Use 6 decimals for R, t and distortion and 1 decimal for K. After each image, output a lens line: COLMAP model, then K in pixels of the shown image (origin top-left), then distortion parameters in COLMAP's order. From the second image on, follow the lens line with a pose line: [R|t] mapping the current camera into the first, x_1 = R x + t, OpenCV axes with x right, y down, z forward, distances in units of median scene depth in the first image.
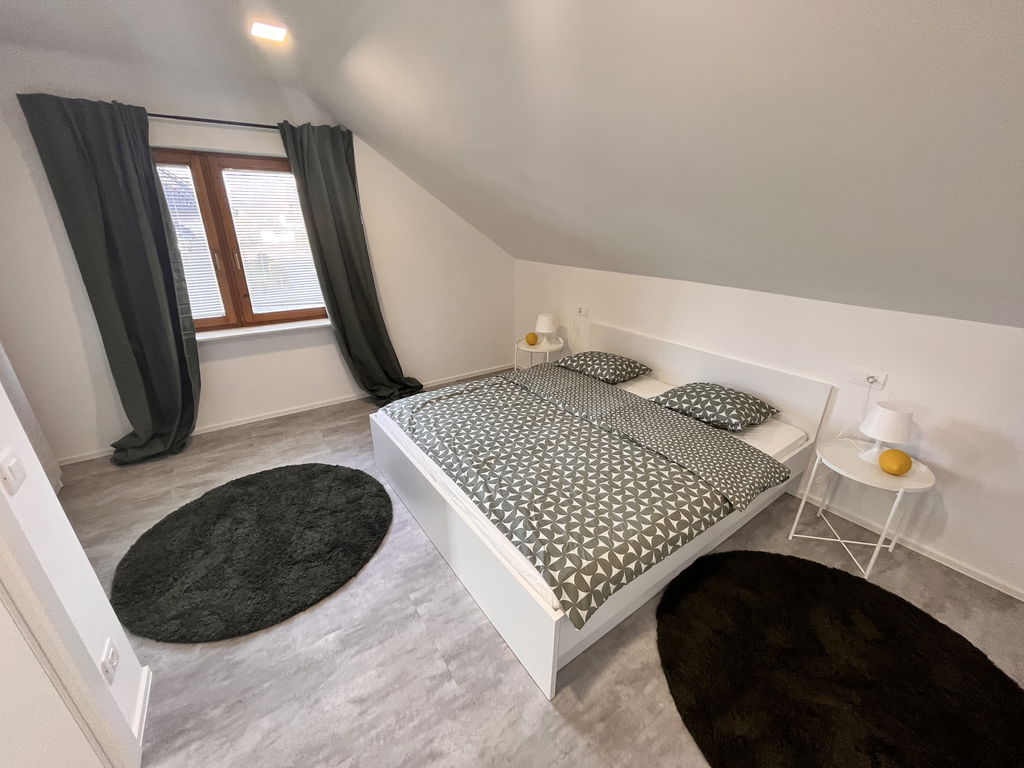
lens RADIAL K [[420.5, 0, 510.4], [0, 420.5, 378.9], [0, 0, 1]] dist [-0.002464, -0.000371]
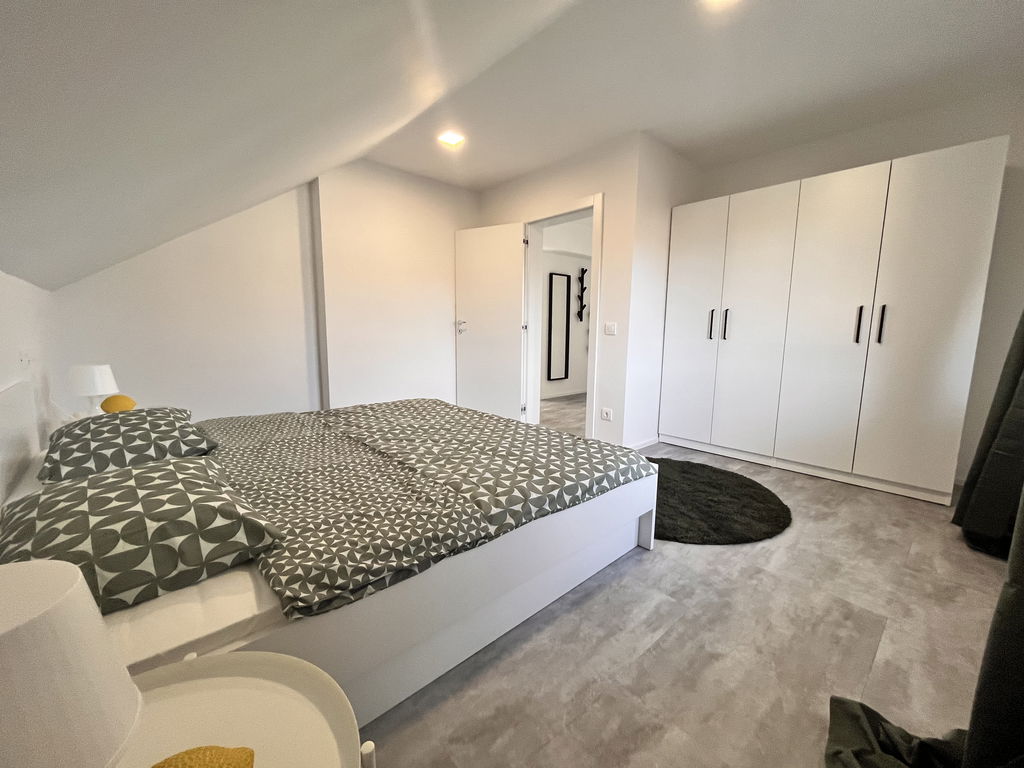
lens RADIAL K [[409.7, 0, 512.0], [0, 409.7, 384.0], [0, 0, 1]] dist [-0.000734, 0.000004]
pose [[-0.993089, -0.003130, -0.117320, -0.031687], [-0.058648, 0.879114, 0.472989, -0.488602], [0.101658, 0.476601, -0.873223, 2.219428]]
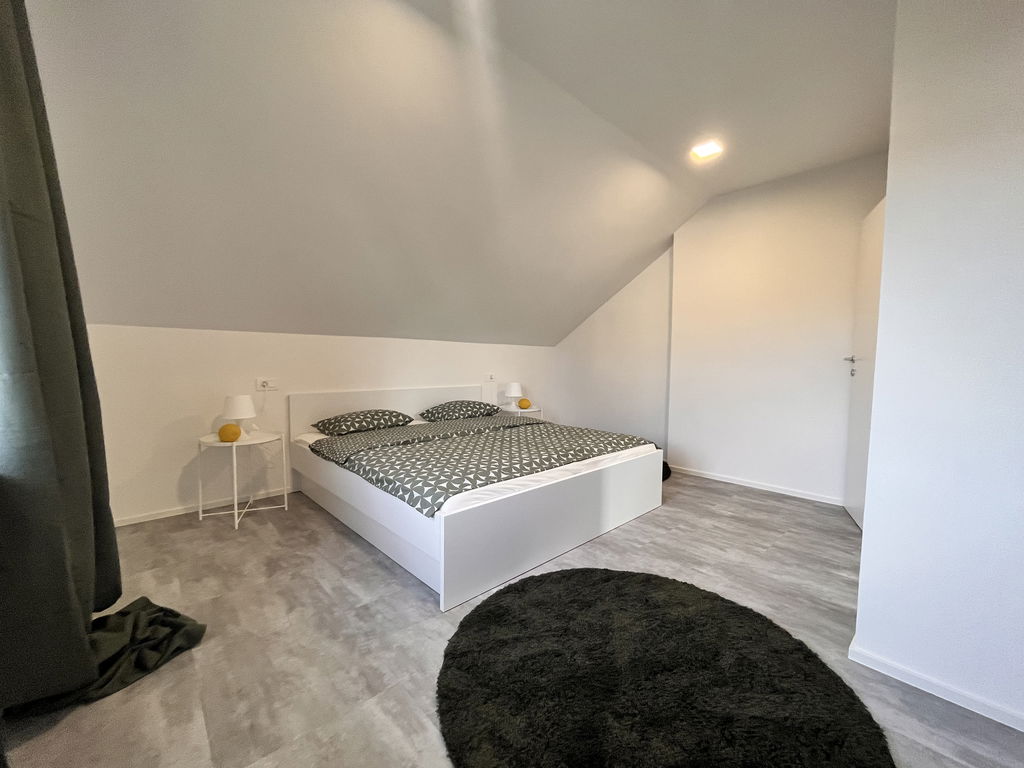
lens RADIAL K [[409.7, 0, 512.0], [0, 409.7, 384.0], [0, 0, 1]] dist [-0.000734, 0.000004]
pose [[-0.135216, -0.068395, 0.988453, -1.373148], [0.339544, 0.934009, 0.111076, -0.189186], [-0.930821, 0.350642, -0.103070, 1.340404]]
